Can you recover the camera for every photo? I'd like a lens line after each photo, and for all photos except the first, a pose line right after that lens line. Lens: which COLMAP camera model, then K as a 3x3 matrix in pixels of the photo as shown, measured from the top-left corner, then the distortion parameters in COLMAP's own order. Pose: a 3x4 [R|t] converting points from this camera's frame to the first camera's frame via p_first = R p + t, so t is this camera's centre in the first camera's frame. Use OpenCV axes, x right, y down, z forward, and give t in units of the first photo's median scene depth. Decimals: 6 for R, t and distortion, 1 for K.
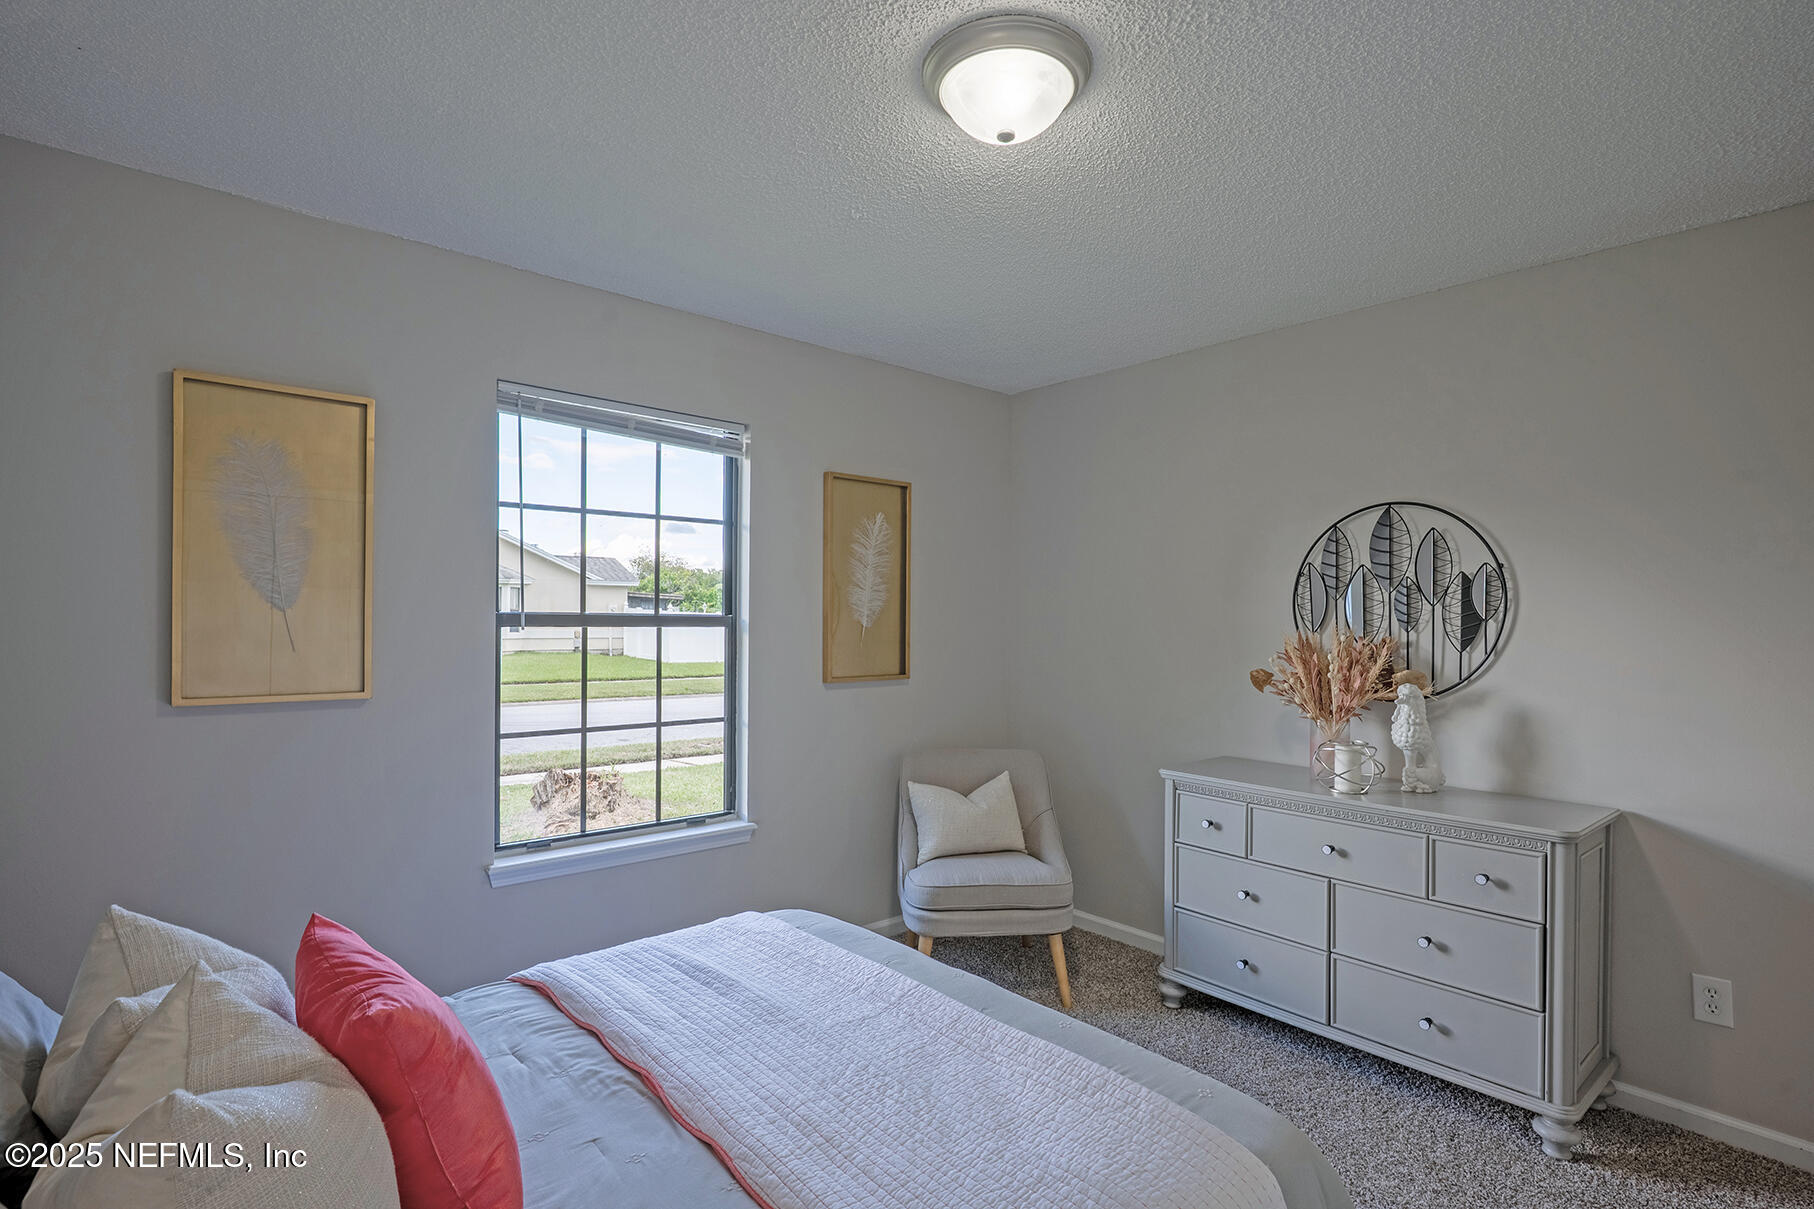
lens RADIAL K [[879.7, 0, 906.5], [0, 879.7, 602.6], [0, 0, 1]] dist [-0.005320, 0.002597]
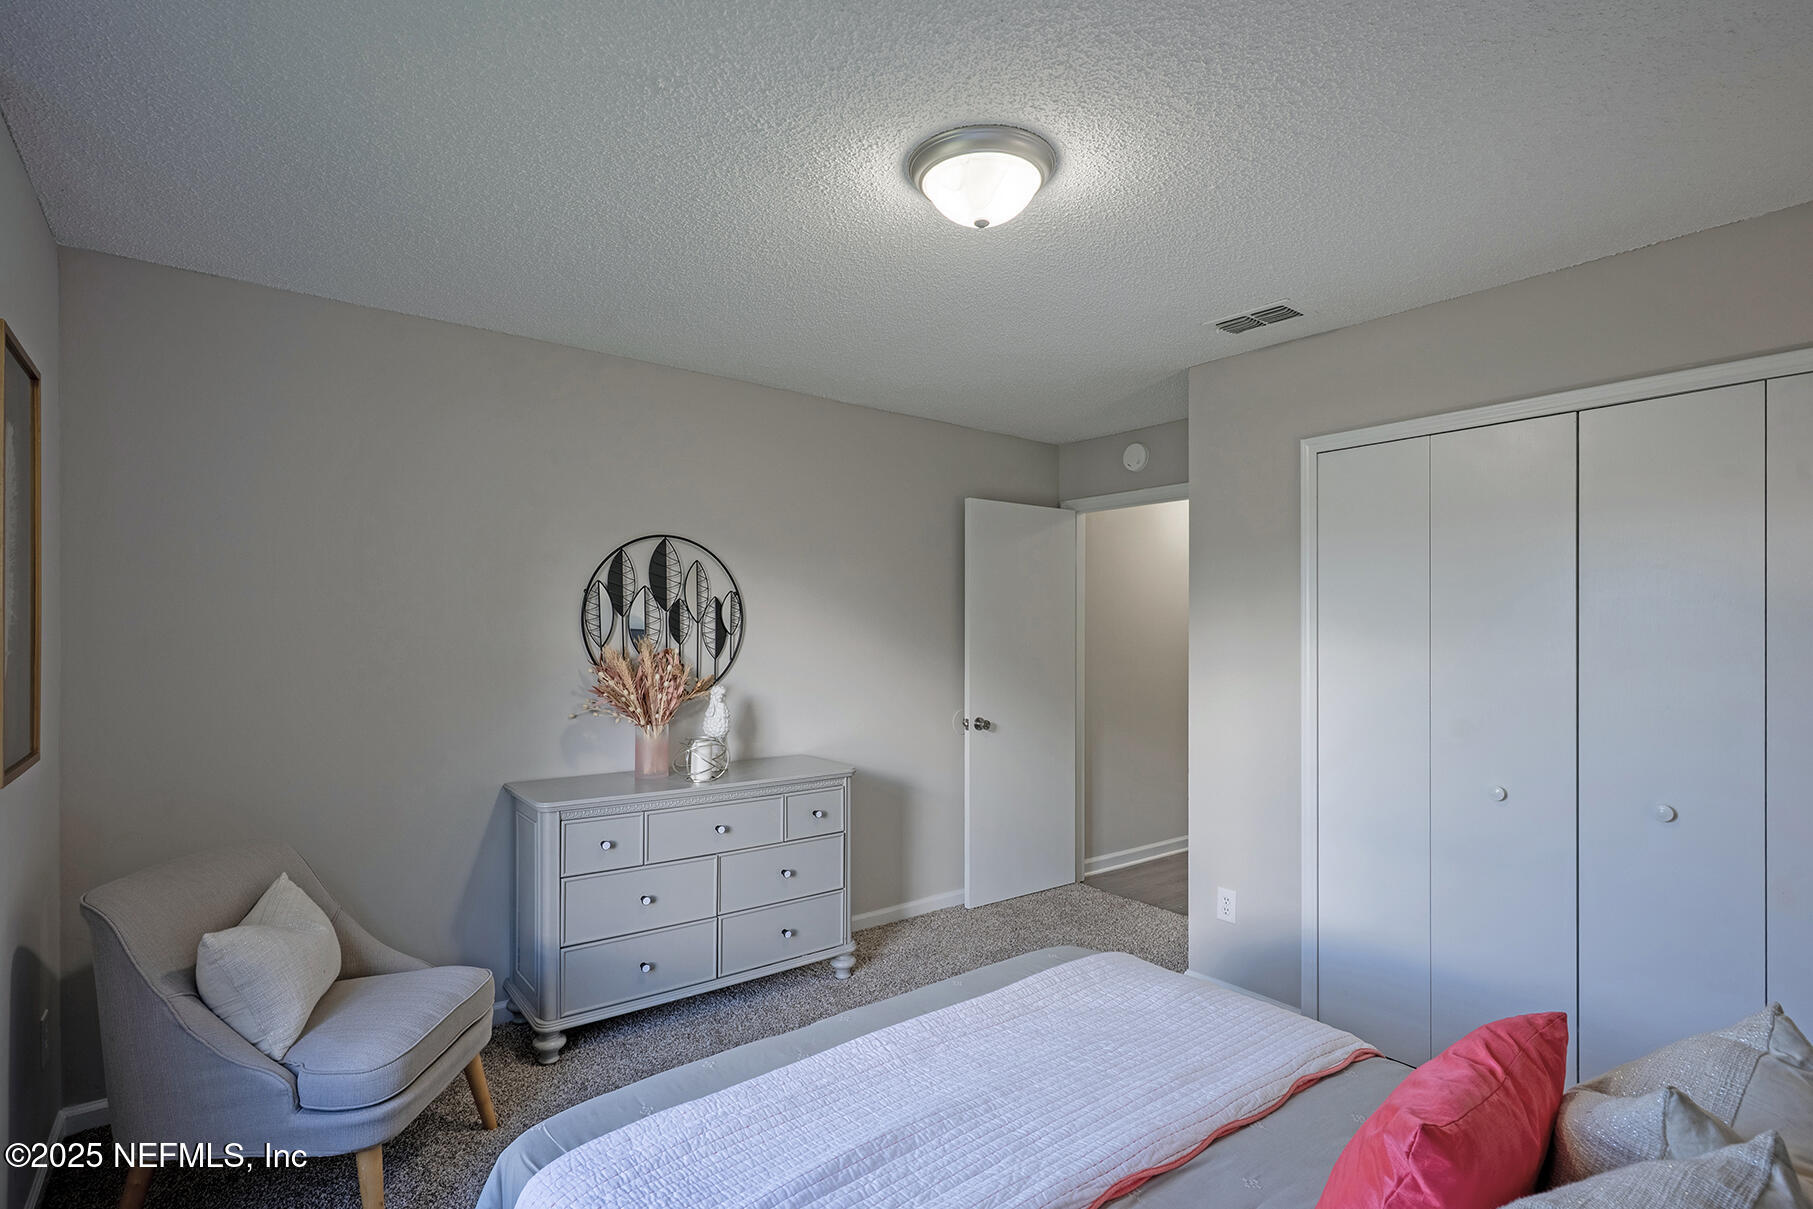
lens RADIAL K [[879.3, 0, 900.0], [0, 879.3, 614.9], [0, 0, 1]] dist [-0.005320, 0.002597]
pose [[0.061541, 0.000856, 0.998104, -0.621764], [-0.016621, 0.999862, 0.000167, -0.012001], [-0.997966, -0.016600, 0.061547, 0.621106]]
